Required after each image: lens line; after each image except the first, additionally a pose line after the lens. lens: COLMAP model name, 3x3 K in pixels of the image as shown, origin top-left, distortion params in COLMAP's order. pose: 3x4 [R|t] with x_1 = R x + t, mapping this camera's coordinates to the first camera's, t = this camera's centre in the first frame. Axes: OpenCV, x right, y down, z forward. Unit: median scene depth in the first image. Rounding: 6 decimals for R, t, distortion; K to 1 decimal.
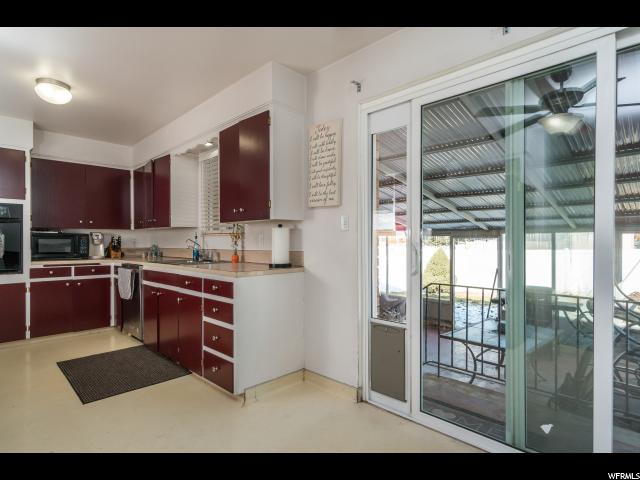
lens RADIAL K [[342.6, 0, 317.8], [0, 342.6, 242.1], [0, 0, 1]] dist [0.011849, -0.000768]
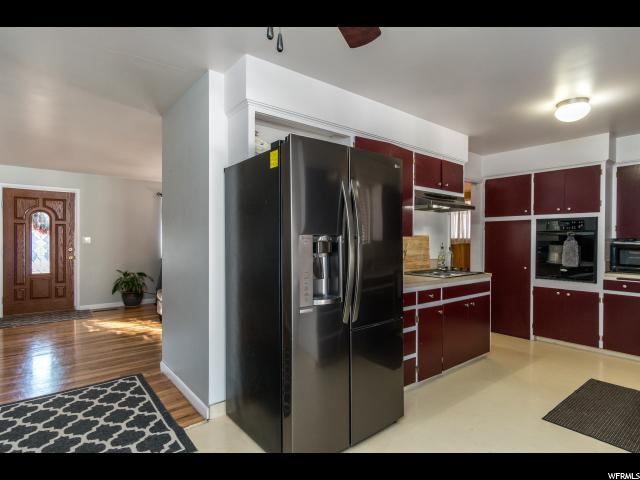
lens RADIAL K [[342.6, 0, 322.4], [0, 342.6, 241.9], [0, 0, 1]] dist [0.011849, -0.000768]
pose [[-0.097906, 0.008719, -0.995157, 0.236930], [-0.006300, 0.999936, 0.009381, -0.035923], [0.995176, 0.007188, -0.097845, 0.263465]]
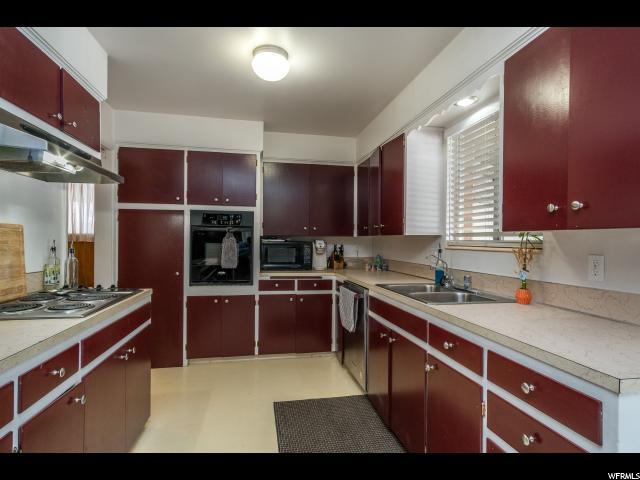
lens RADIAL K [[342.6, 0, 318.4], [0, 342.6, 242.9], [0, 0, 1]] dist [0.011849, -0.000768]
pose [[0.827618, 0.013430, -0.561131, -0.171746], [-0.012149, 0.999908, 0.006013, -0.029378], [0.561160, 0.001841, 0.827705, 0.305249]]
